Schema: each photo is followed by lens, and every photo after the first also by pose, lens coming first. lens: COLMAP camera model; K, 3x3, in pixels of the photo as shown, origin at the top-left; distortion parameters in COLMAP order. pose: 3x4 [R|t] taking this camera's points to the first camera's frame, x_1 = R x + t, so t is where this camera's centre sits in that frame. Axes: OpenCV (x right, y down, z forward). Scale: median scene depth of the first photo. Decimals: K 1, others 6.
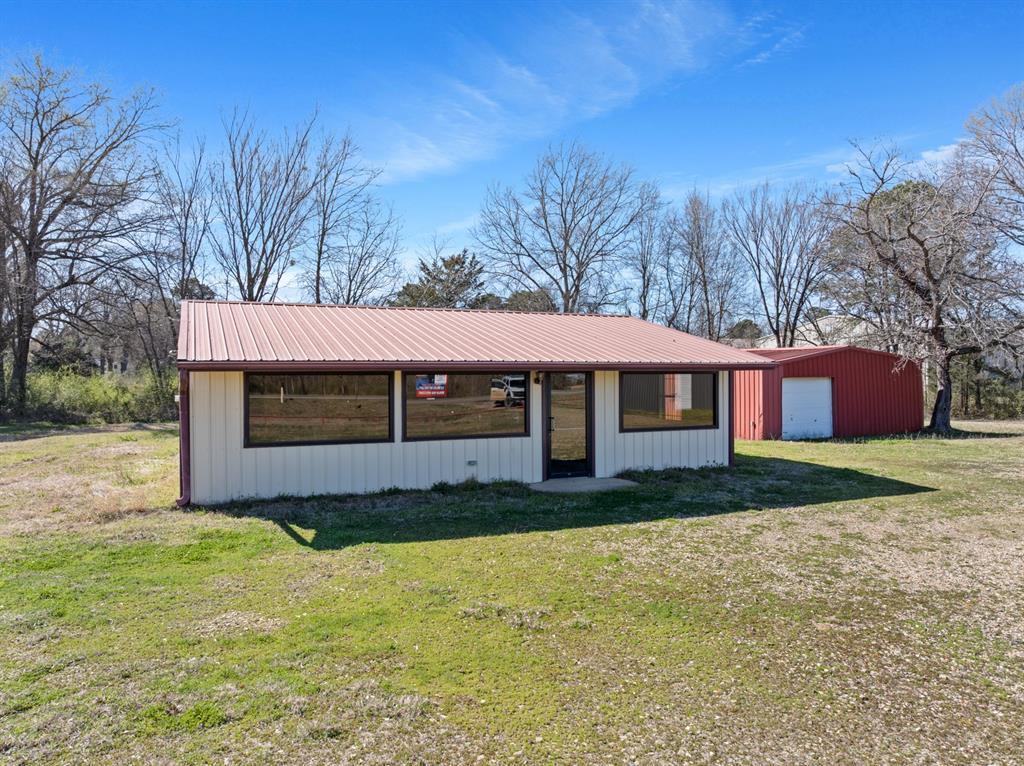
lens RADIAL K [[712.5, 0, 511.8], [0, 712.5, 385.8], [0, 0, 1]] dist [-0.039986, -0.003522]
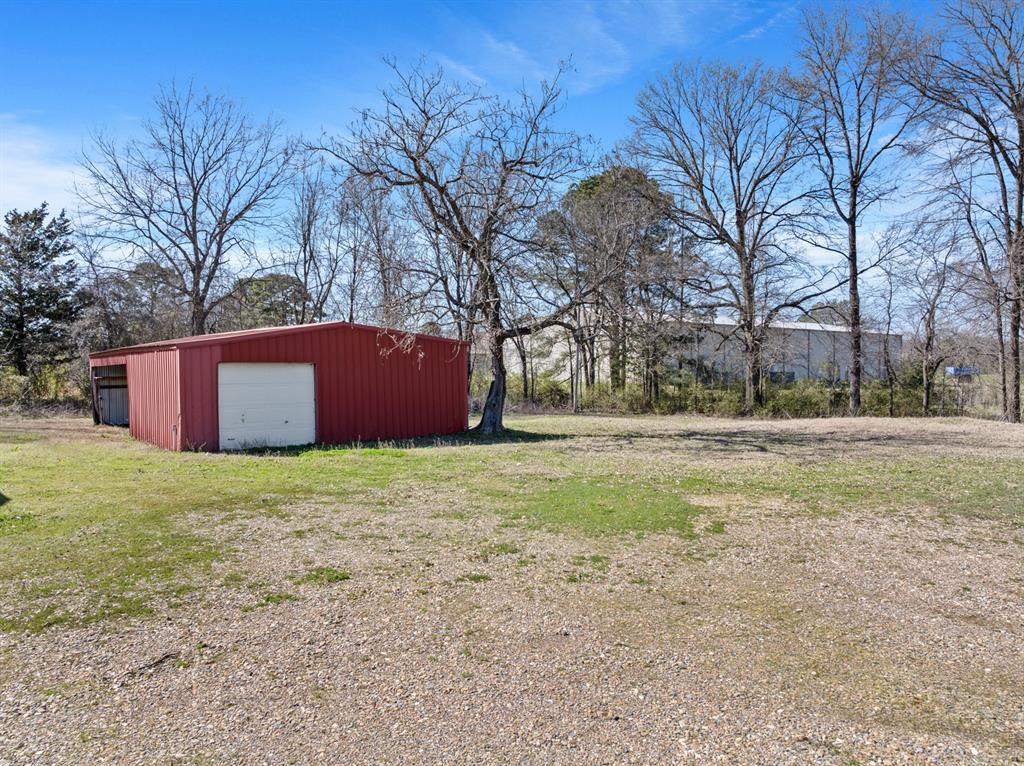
lens RADIAL K [[712.5, 0, 505.3], [0, 712.5, 391.1], [0, 0, 1]] dist [-0.039986, -0.003522]
pose [[0.967057, 0.001469, 0.254555, 0.814425], [-0.005728, 0.999856, 0.015994, 0.006406], [-0.254495, -0.016925, 0.966926, 0.407755]]
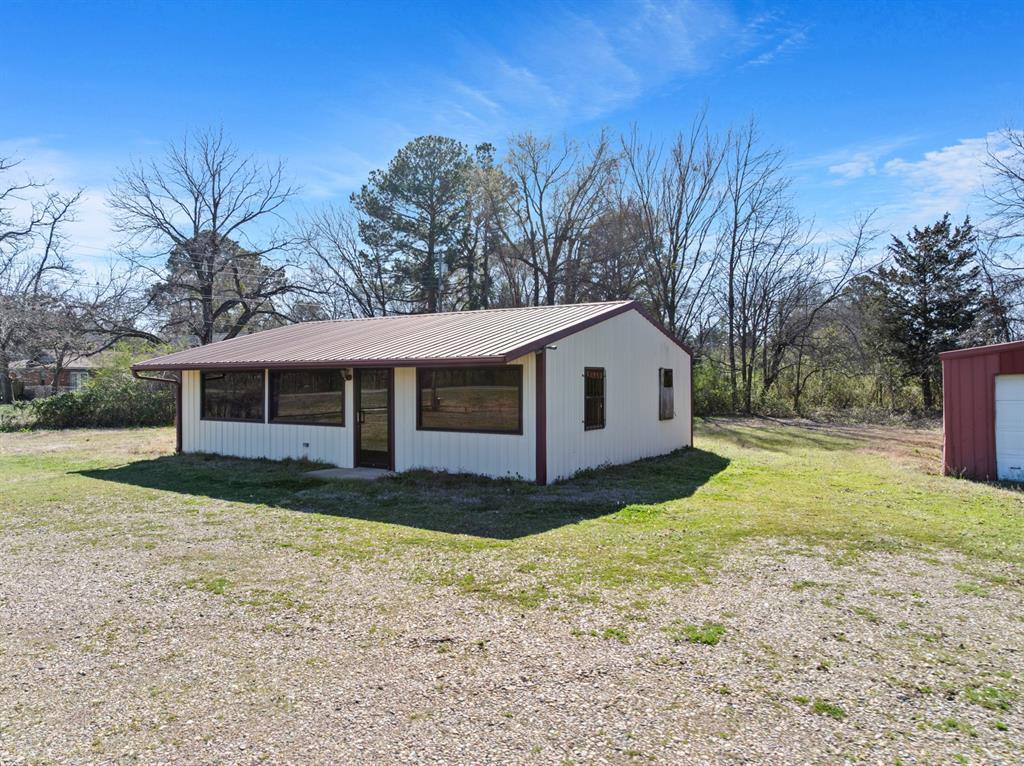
lens RADIAL K [[712.5, 0, 509.6], [0, 712.5, 374.4], [0, 0, 1]] dist [-0.039986, -0.003522]
pose [[0.565394, -0.002499, -0.824817, 1.055218], [-0.009622, 0.999907, -0.009625, -0.002793], [0.824765, 0.013378, 0.565318, 0.554766]]
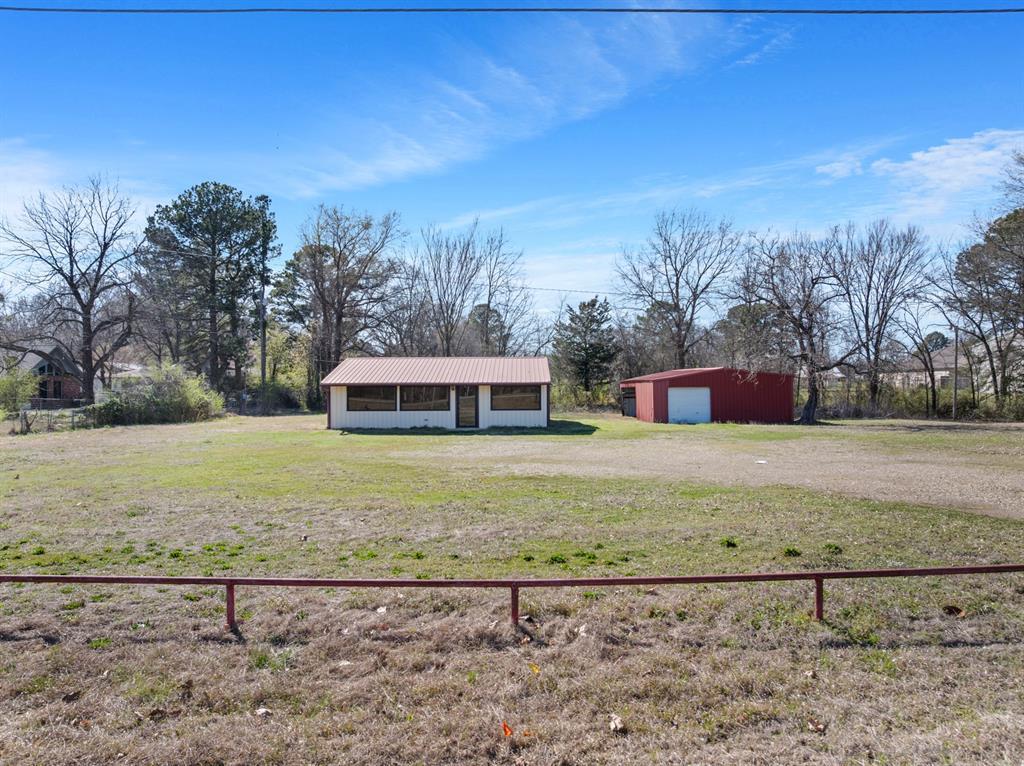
lens RADIAL K [[712.5, 0, 511.7], [0, 712.5, 387.7], [0, 0, 1]] dist [-0.039986, -0.003522]
pose [[0.910839, 0.001712, -0.412759, 1.279391], [-0.003208, 0.999991, -0.002931, -0.007942], [0.412750, 0.003994, 0.910836, -1.267514]]
